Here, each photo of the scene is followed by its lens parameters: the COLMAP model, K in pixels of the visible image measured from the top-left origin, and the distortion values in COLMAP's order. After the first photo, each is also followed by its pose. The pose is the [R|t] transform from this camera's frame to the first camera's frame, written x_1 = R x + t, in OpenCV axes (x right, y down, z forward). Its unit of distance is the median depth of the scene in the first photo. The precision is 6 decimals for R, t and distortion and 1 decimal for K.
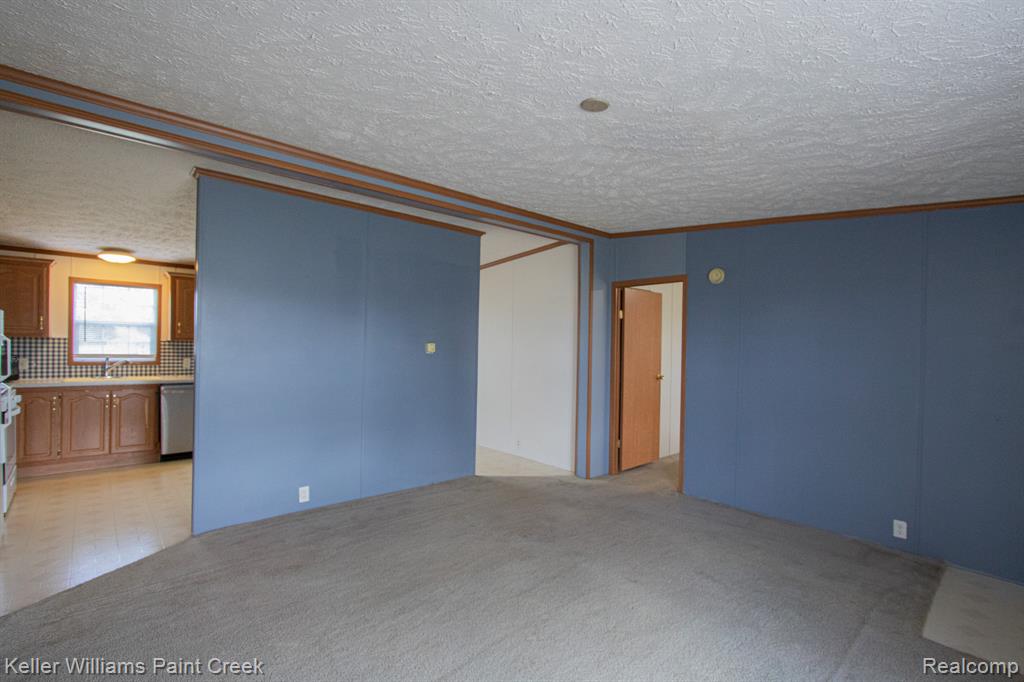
lens RADIAL K [[466.9, 0, 512.0], [0, 466.9, 341.0], [0, 0, 1]] dist [-0.002119, 0.000037]
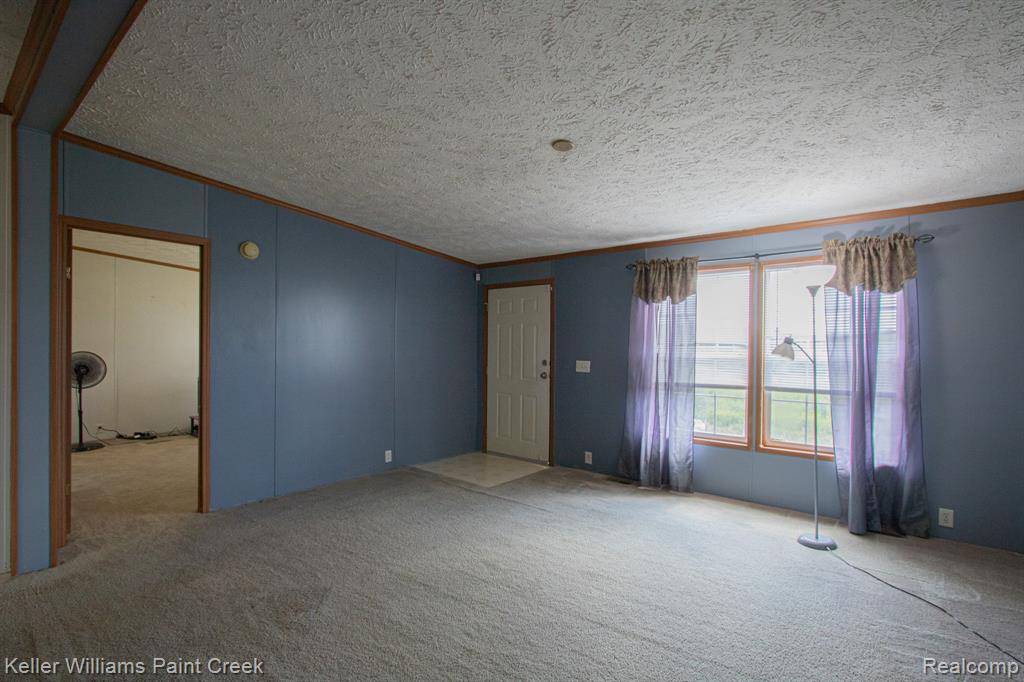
lens RADIAL K [[479.8, 0, 517.4], [0, 479.8, 351.5], [0, 0, 1]] dist [-0.014430, 0.000895]
pose [[-0.164198, -0.026505, 0.986071, -0.680253], [-0.020402, 0.999516, 0.023469, 0.028210], [-0.986216, -0.016264, -0.164659, 0.811804]]
